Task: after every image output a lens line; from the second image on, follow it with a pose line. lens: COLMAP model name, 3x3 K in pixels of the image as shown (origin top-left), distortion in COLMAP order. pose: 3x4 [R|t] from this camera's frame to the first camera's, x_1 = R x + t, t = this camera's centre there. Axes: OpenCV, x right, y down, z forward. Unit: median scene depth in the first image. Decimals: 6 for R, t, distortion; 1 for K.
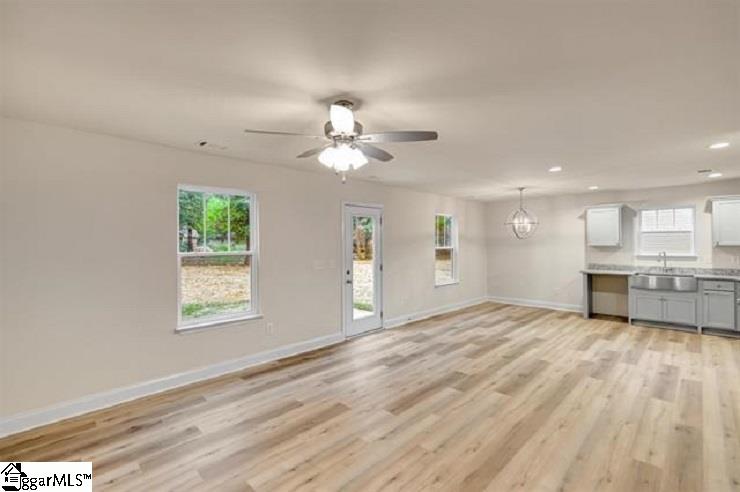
lens RADIAL K [[337.5, 0, 372.4], [0, 337.5, 251.3], [0, 0, 1]] dist [0.002696, 0.000982]
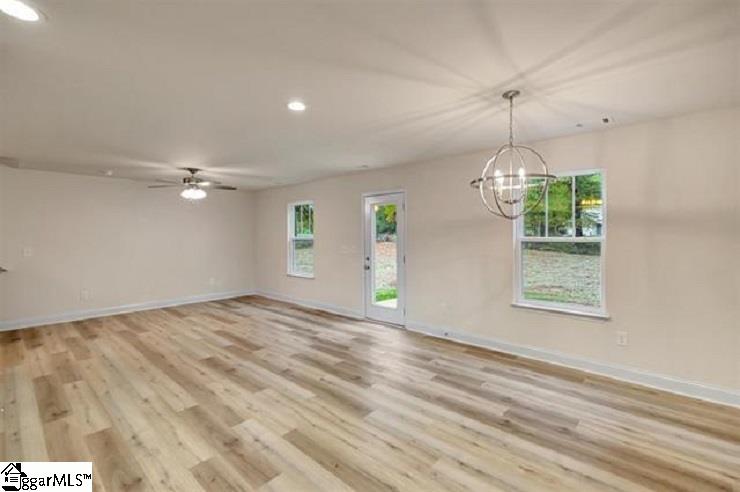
lens RADIAL K [[337.5, 0, 373.2], [0, 337.5, 241.5], [0, 0, 1]] dist [0.002696, 0.000982]
pose [[0.033990, 0.026122, -0.999081, 1.412892], [-0.021055, 0.999455, 0.025415, -0.029202], [0.999200, 0.020172, 0.034521, 1.370328]]
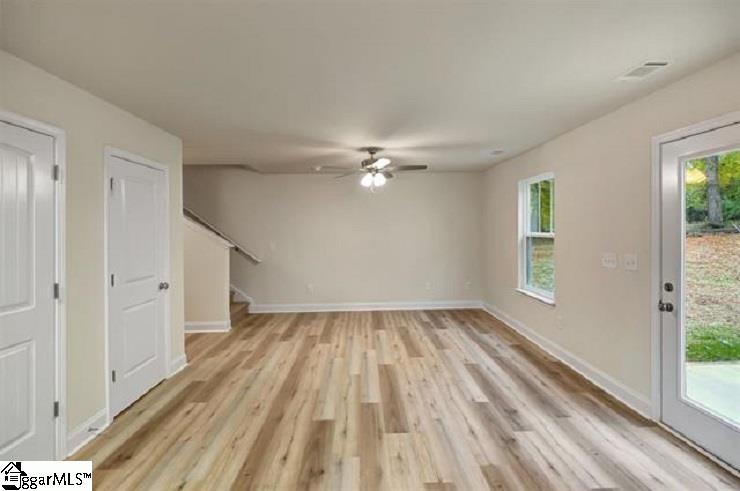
lens RADIAL K [[337.5, 0, 368.6], [0, 337.5, 240.9], [0, 0, 1]] dist [0.002696, 0.000982]
pose [[-0.701651, 0.042875, -0.711230, 0.765734], [0.003169, 0.998366, 0.057057, -0.040997], [0.712514, 0.037780, -0.700640, 1.440666]]
